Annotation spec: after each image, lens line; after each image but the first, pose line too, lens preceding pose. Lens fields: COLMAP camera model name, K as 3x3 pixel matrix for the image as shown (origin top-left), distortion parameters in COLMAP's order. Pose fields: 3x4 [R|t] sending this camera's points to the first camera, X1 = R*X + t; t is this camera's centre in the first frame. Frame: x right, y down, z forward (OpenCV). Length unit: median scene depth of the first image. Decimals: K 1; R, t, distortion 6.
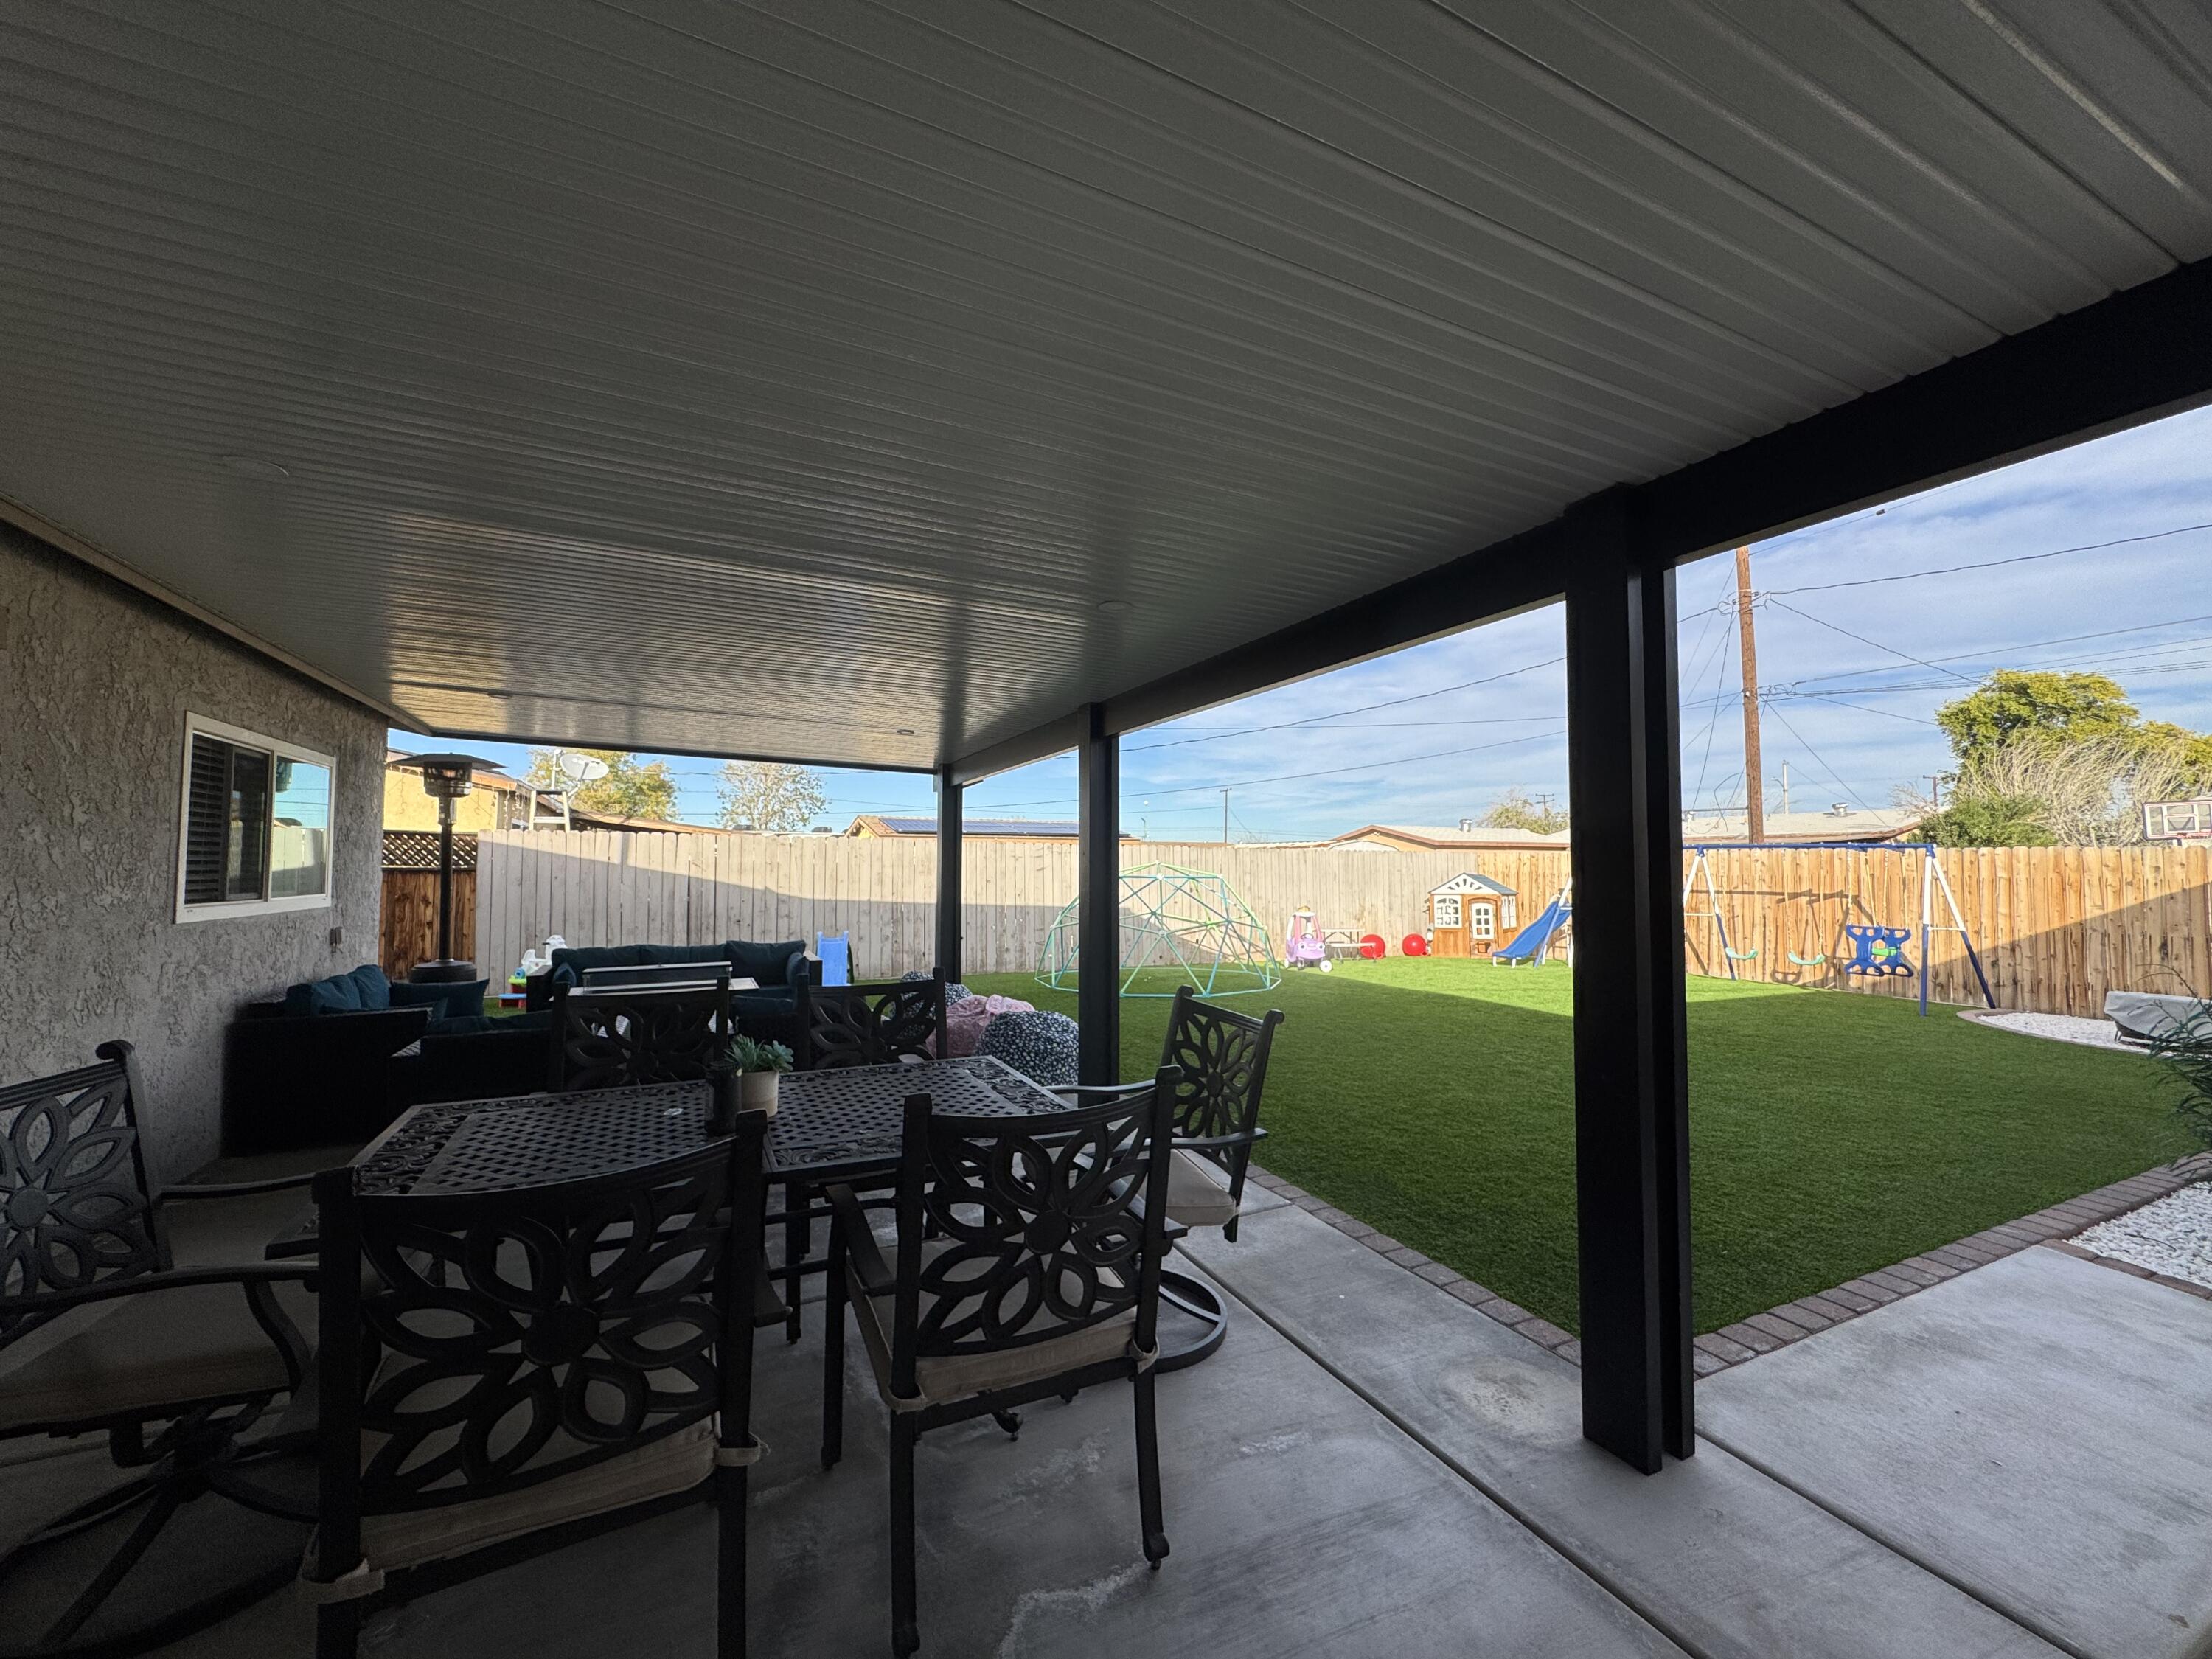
lens RADIAL K [[881.6, 0, 1104.2], [0, 881.6, 825.3], [0, 0, 1]] dist [-0.003729, 0.000445]
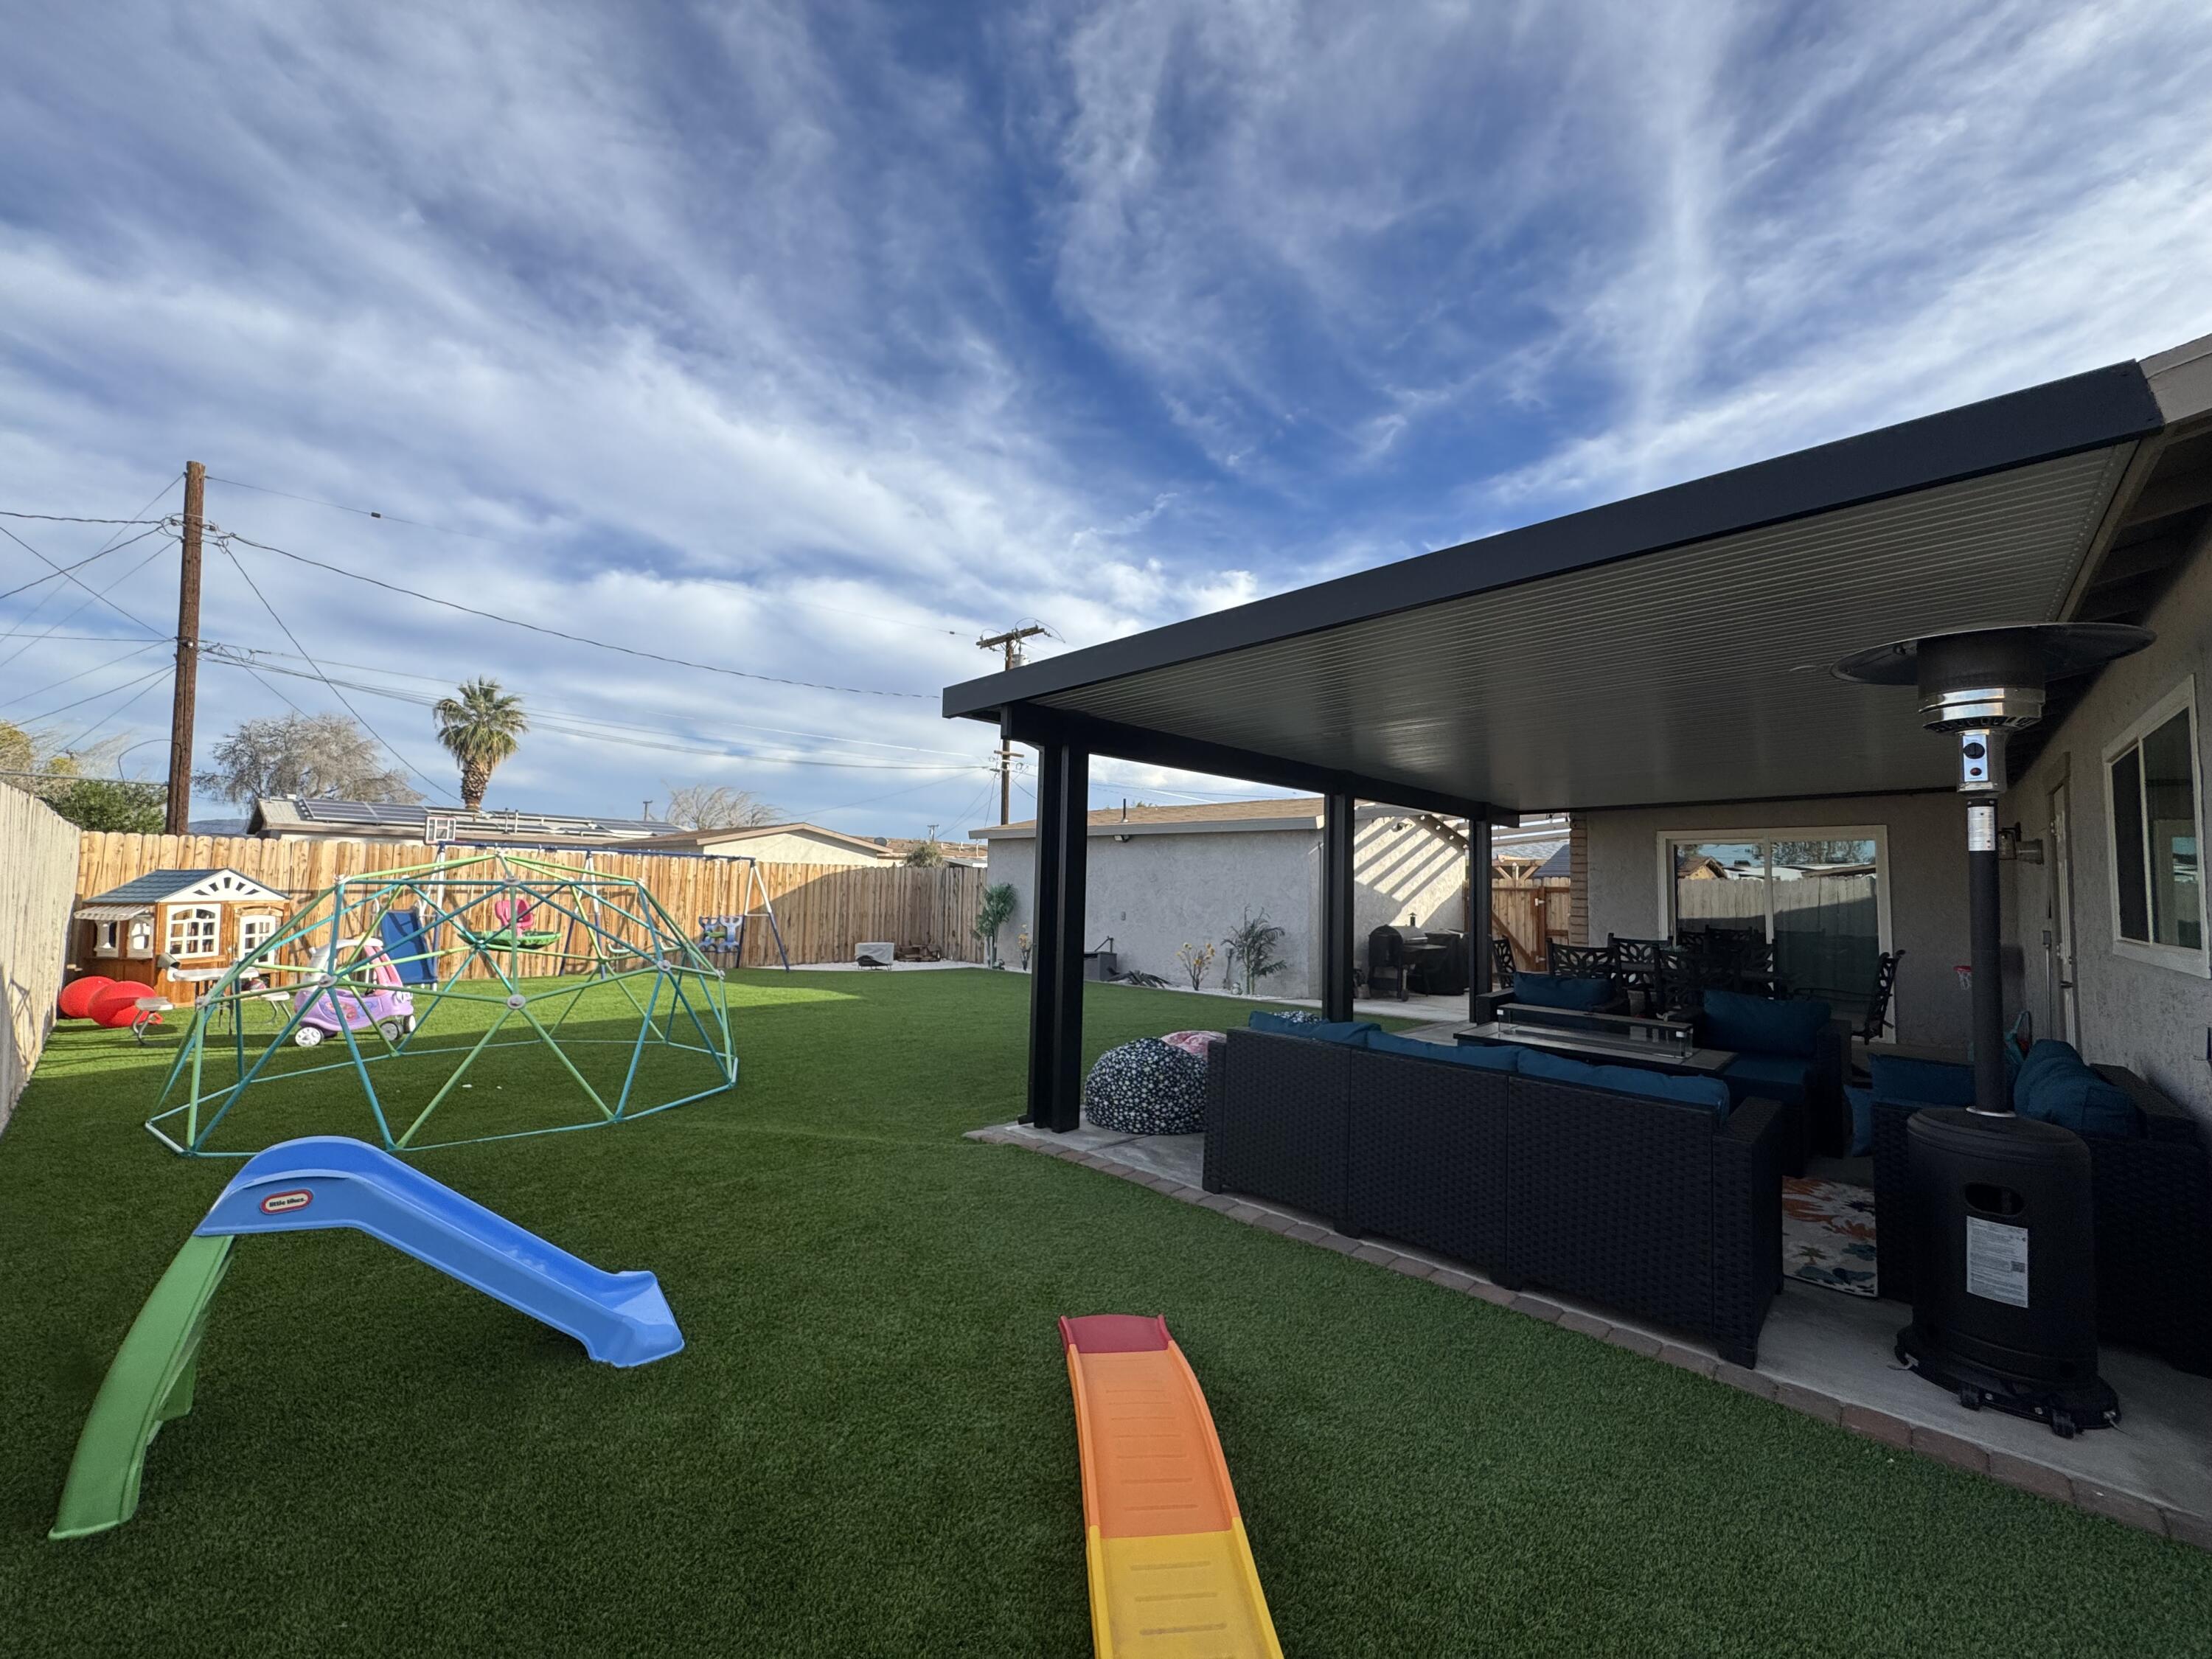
lens RADIAL K [[880.8, 0, 1103.6], [0, 880.8, 826.0], [0, 0, 1]] dist [-0.002347, 0.000042]
pose [[-0.371079, 0.052427, 0.927120, -0.490916], [-0.068093, 0.994181, -0.083473, 0.040073], [-0.926101, -0.094105, -0.365350, 0.774216]]
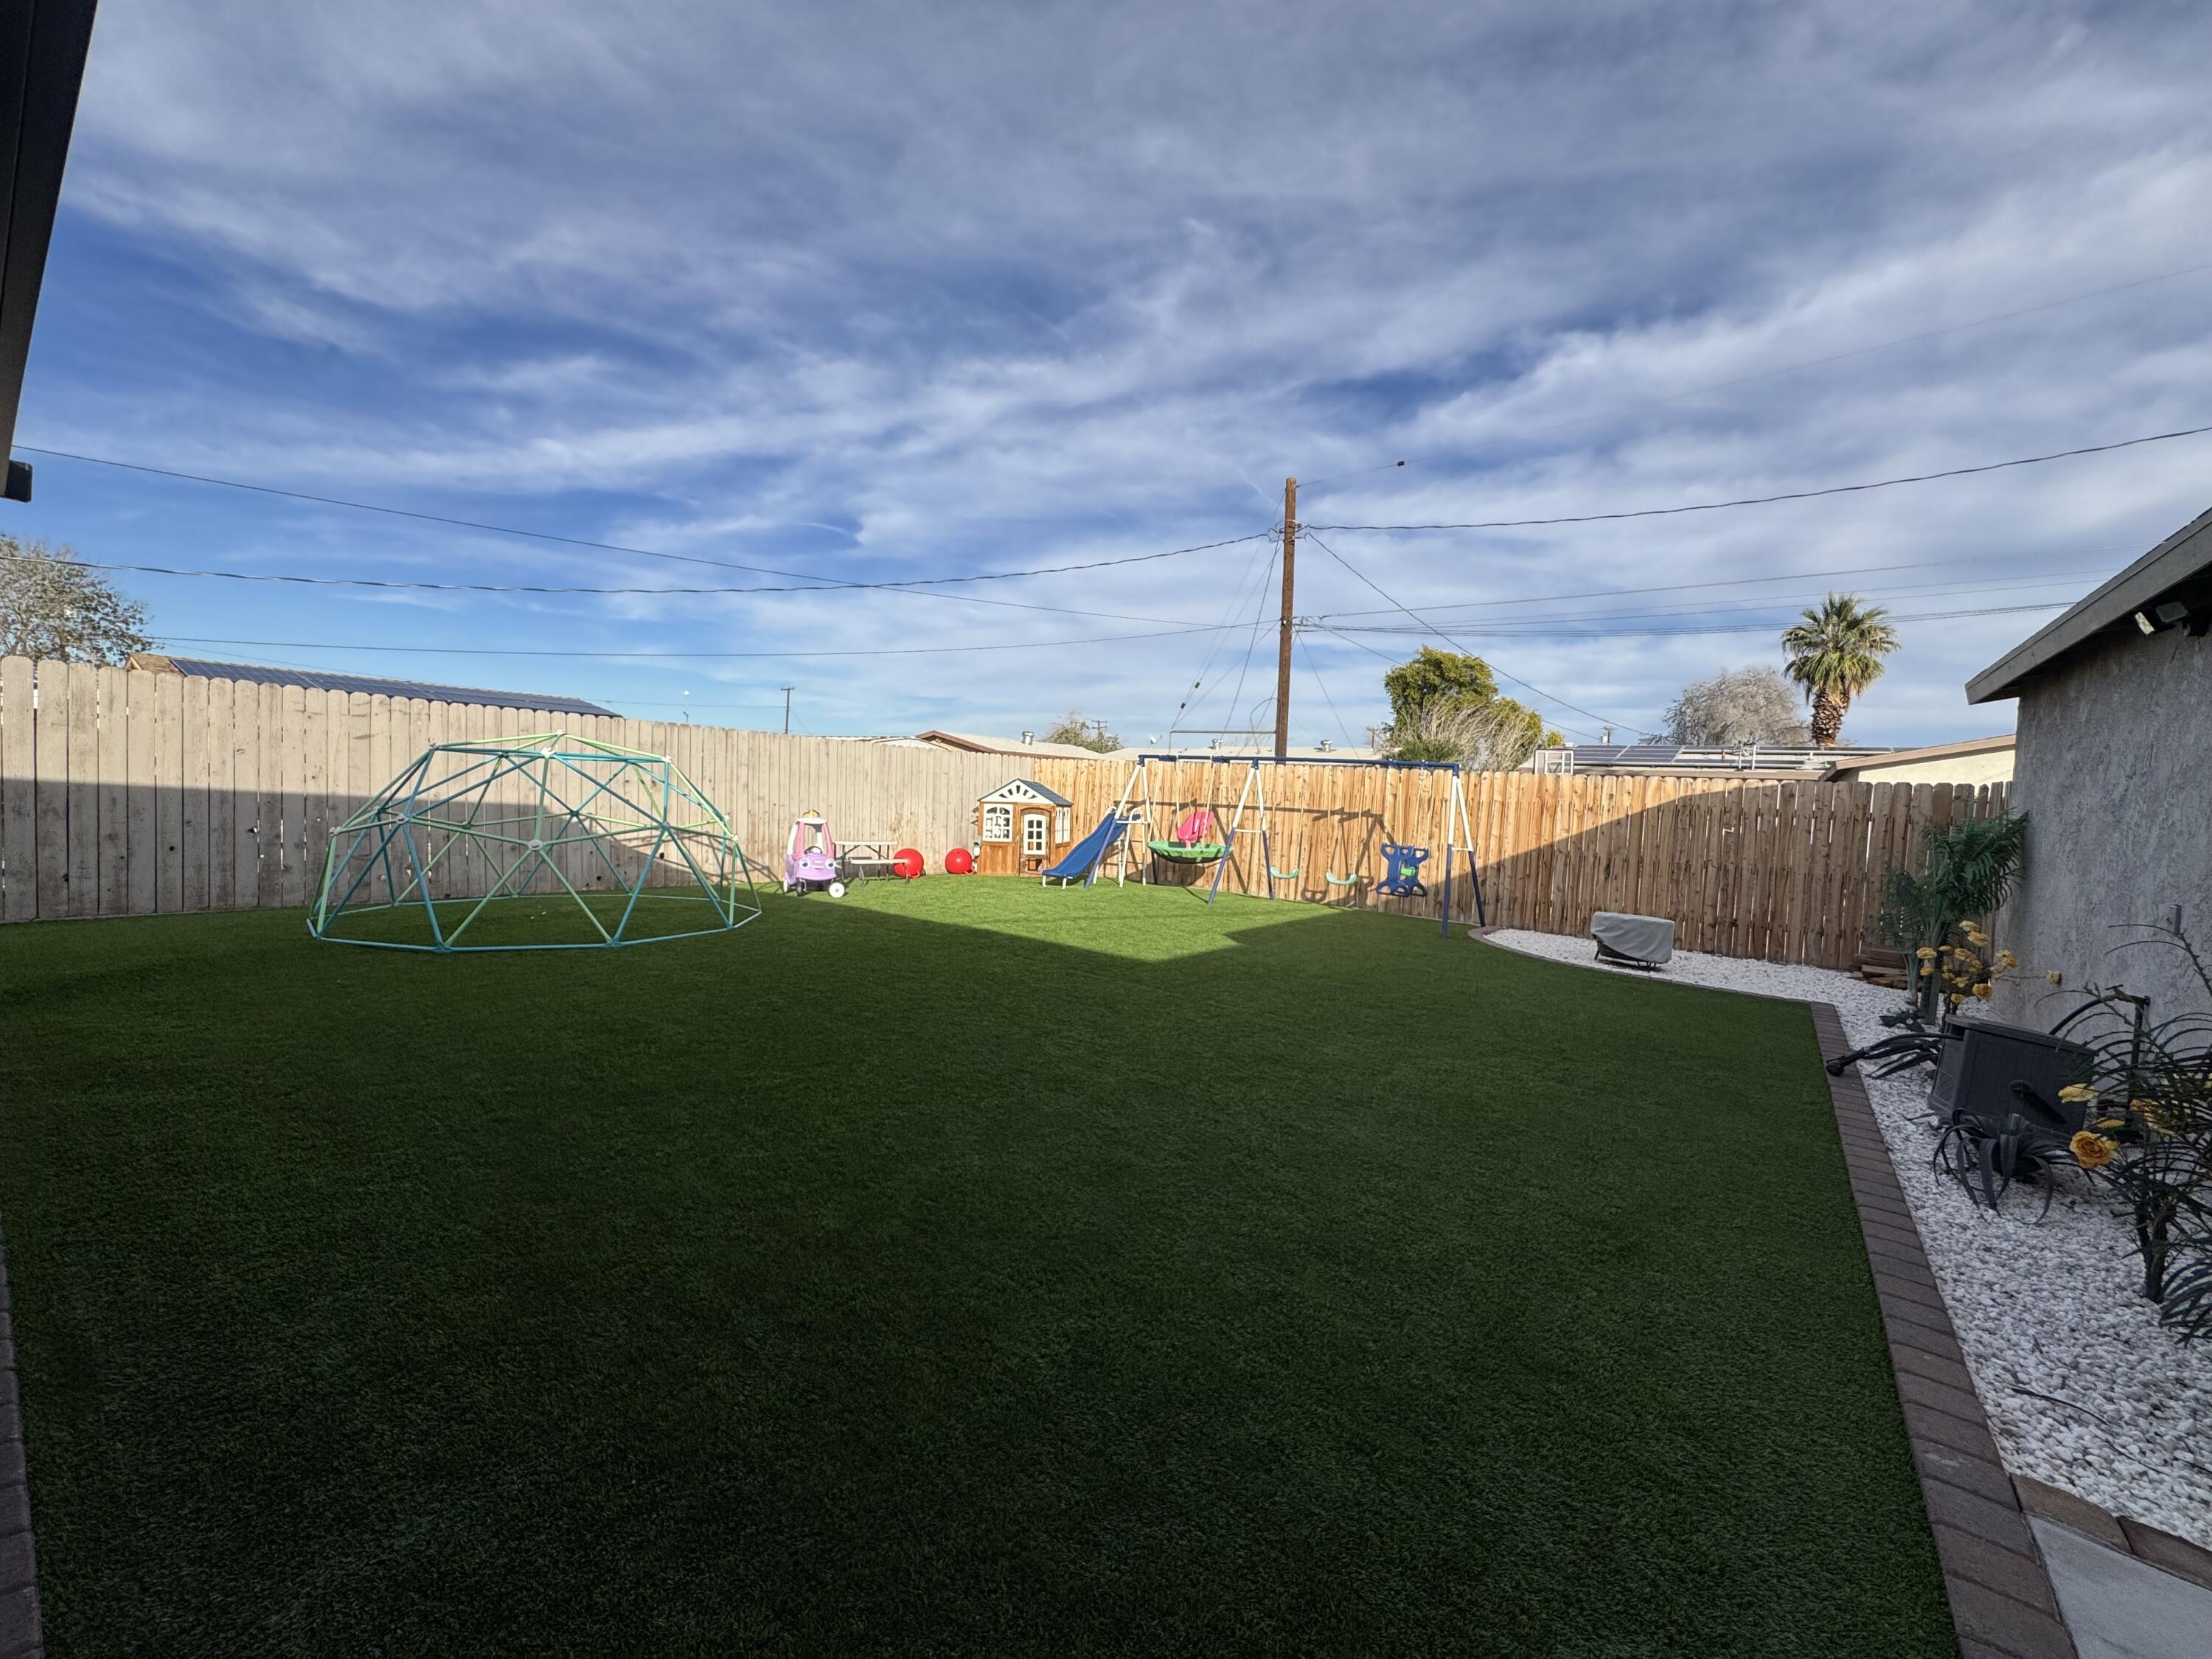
lens RADIAL K [[881.6, 0, 1104.2], [0, 881.6, 825.3], [0, 0, 1]] dist [-0.003729, 0.000445]
pose [[0.888659, 0.021188, 0.458080, 0.105844], [-0.066323, 0.994367, 0.082672, 0.026762], [-0.453748, -0.103848, 0.885058, 0.230004]]
